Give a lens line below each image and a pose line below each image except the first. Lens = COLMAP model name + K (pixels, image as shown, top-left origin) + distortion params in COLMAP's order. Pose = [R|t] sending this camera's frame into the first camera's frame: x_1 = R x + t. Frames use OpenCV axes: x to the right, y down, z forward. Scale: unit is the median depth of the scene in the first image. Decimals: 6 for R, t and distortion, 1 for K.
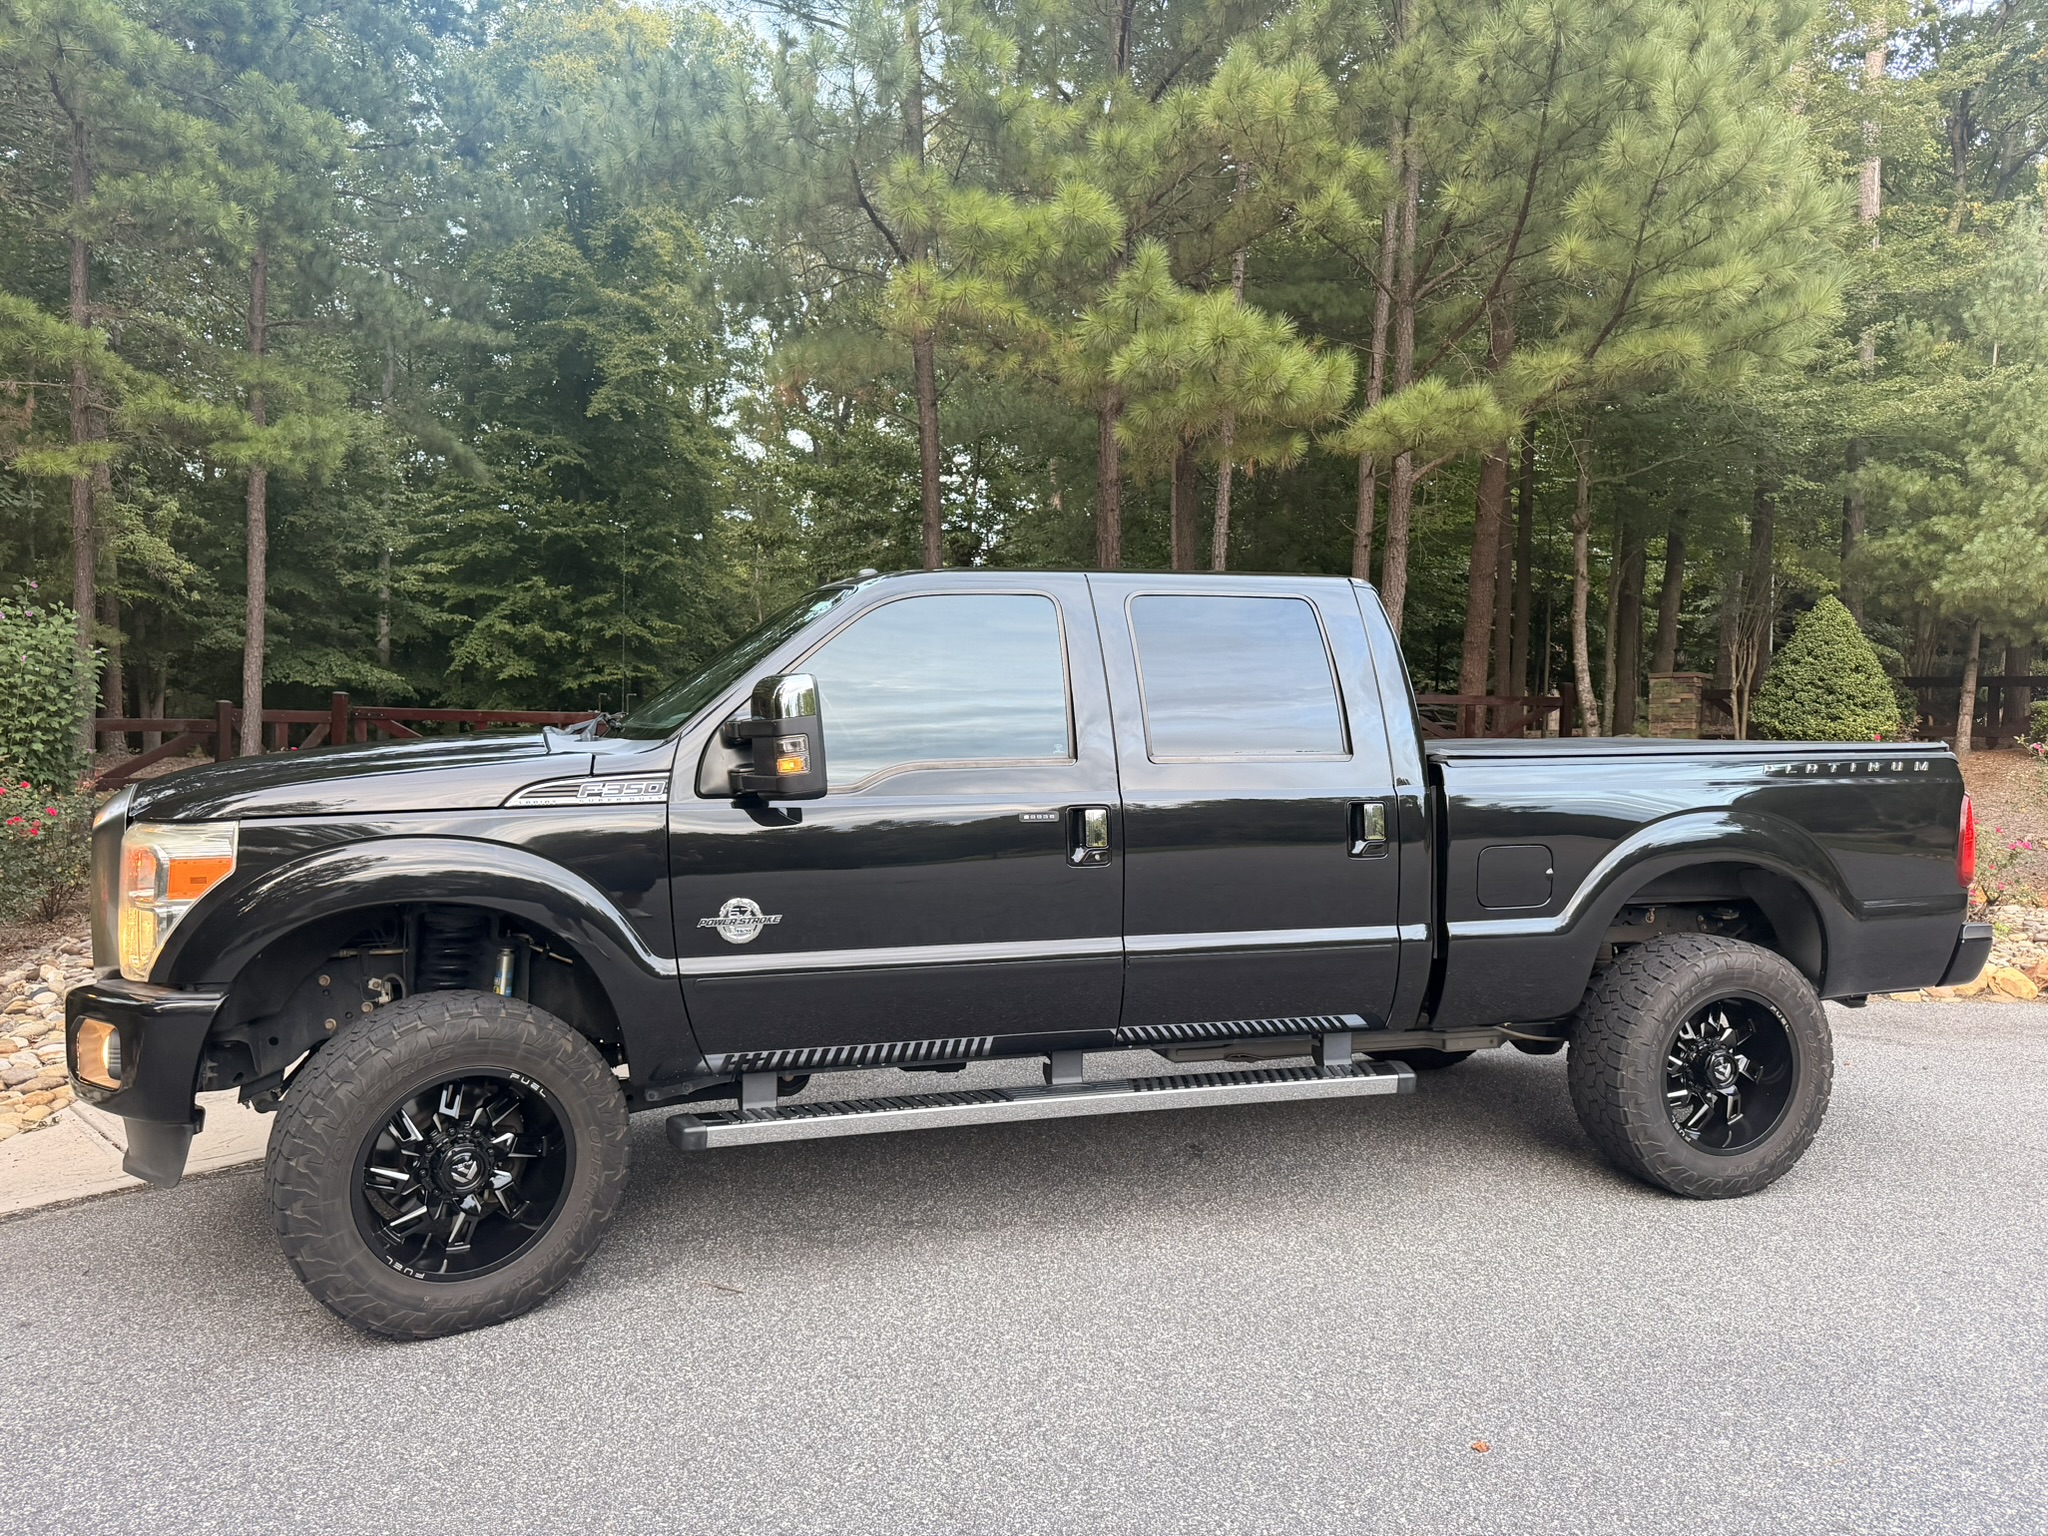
lens RADIAL K [[1455.6, 0, 1029.2], [0, 1455.6, 754.4], [0, 0, 1]] dist [0.113147, -0.231118]
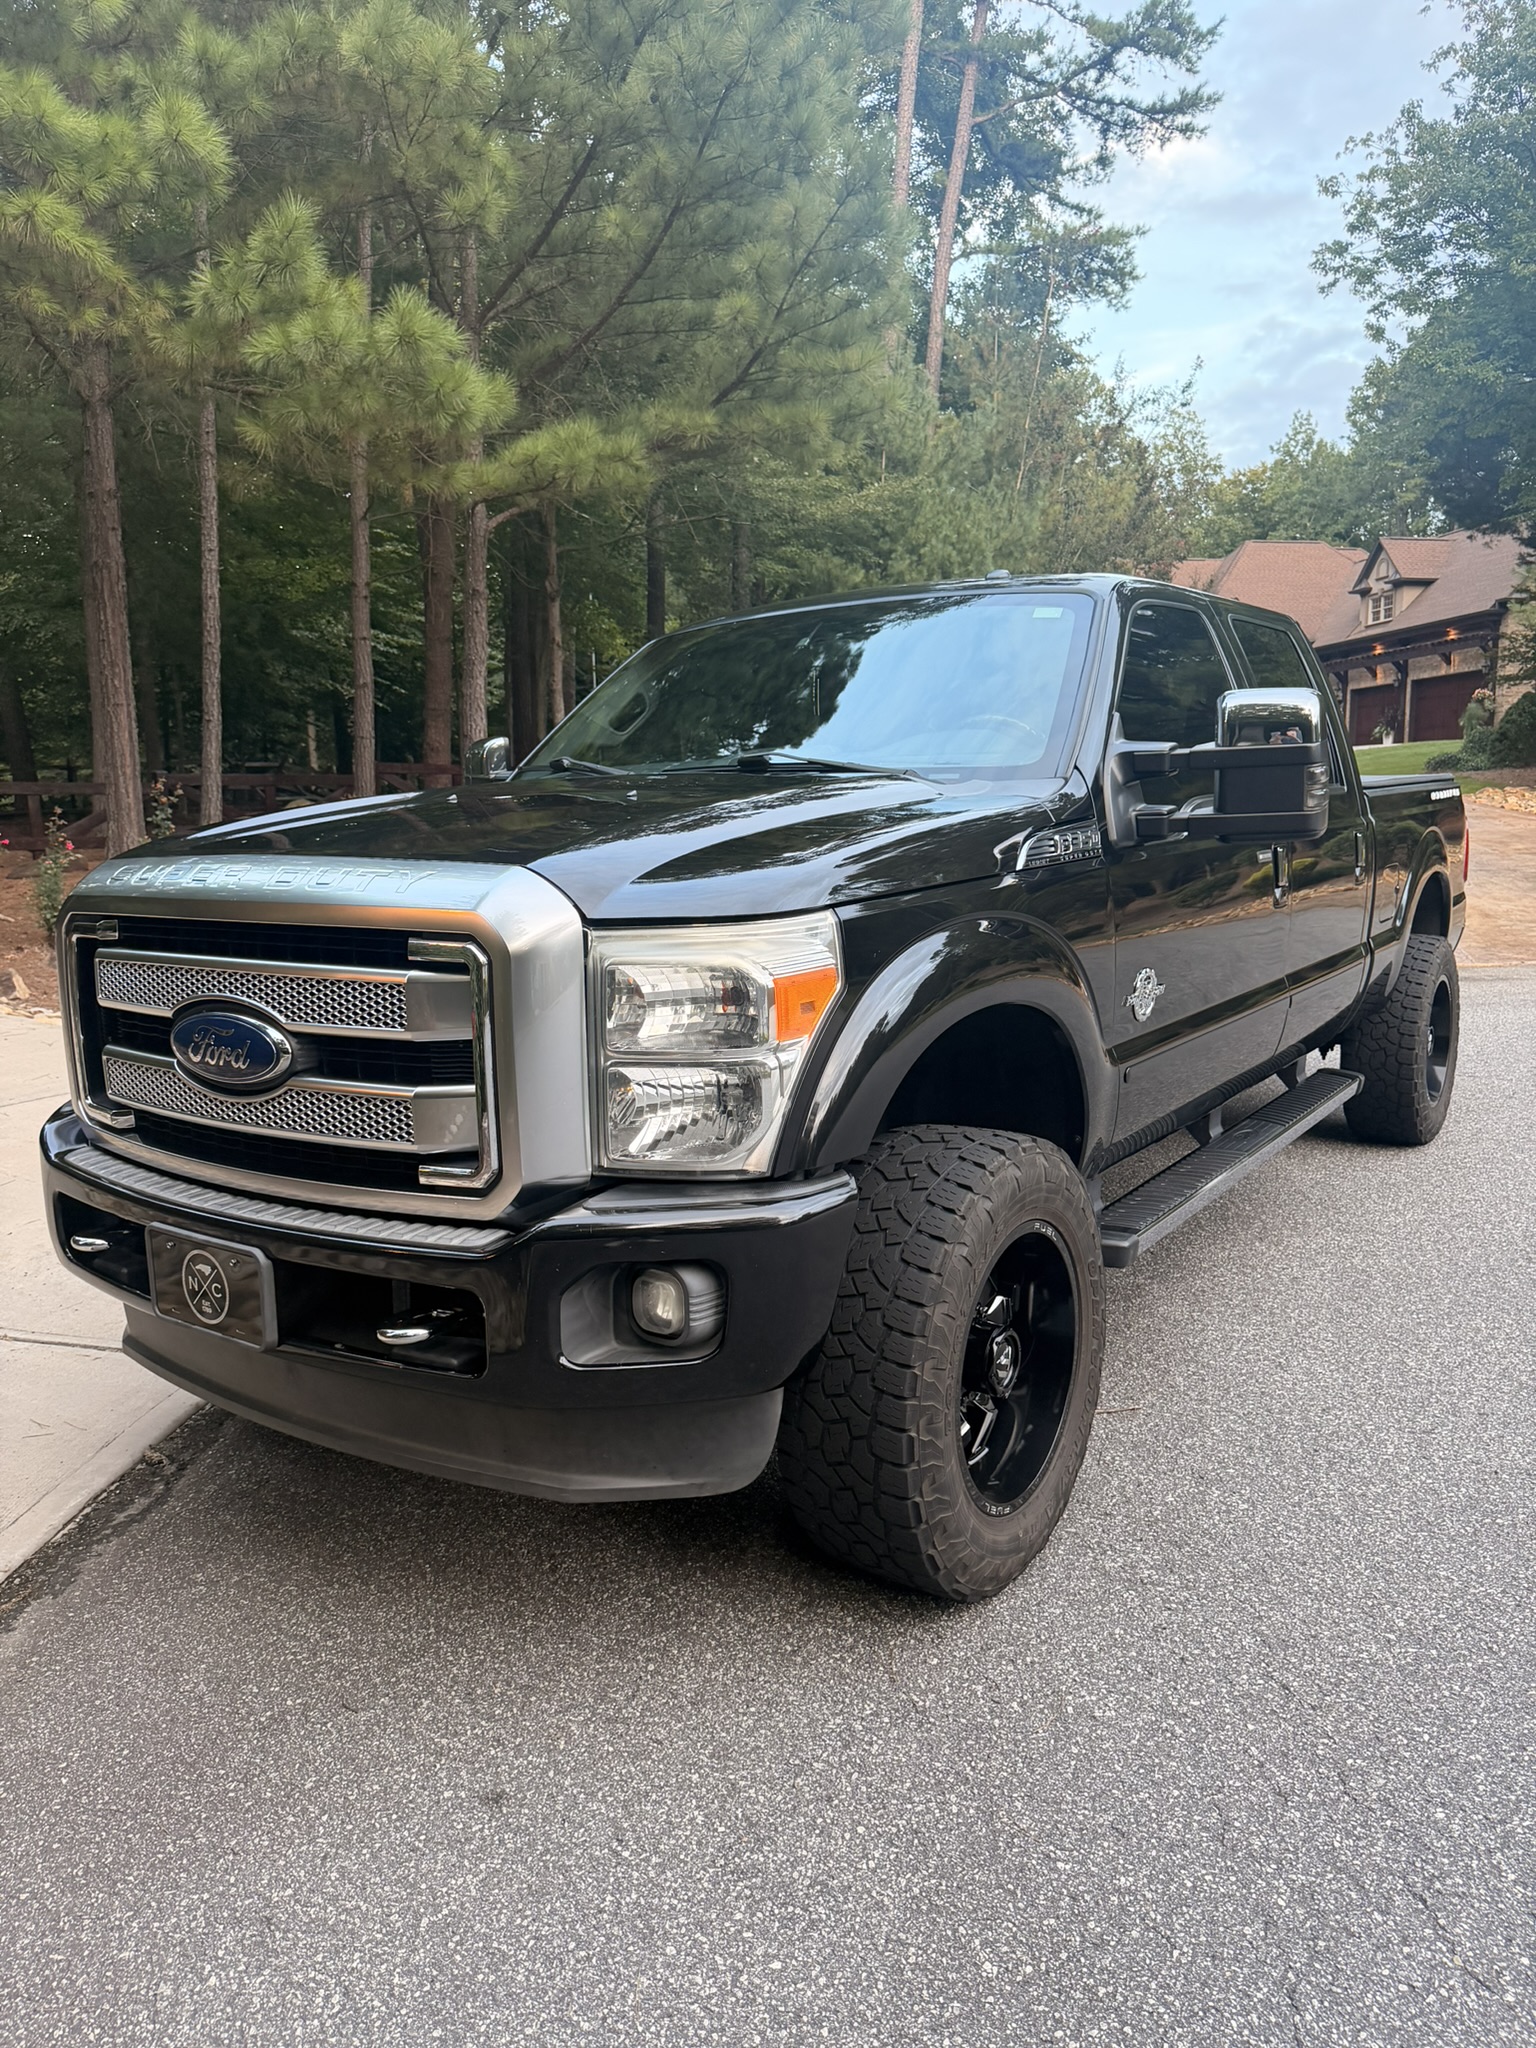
lens RADIAL K [[1474.2, 0, 776.2], [0, 1474.2, 1029.9], [0, 0, 1]] dist [-0.006053, -0.001486]
pose [[0.765776, -0.119729, 0.631864, -0.275619], [0.034224, 0.988712, 0.145869, 0.001127], [-0.642196, -0.090078, 0.761230, 0.154209]]
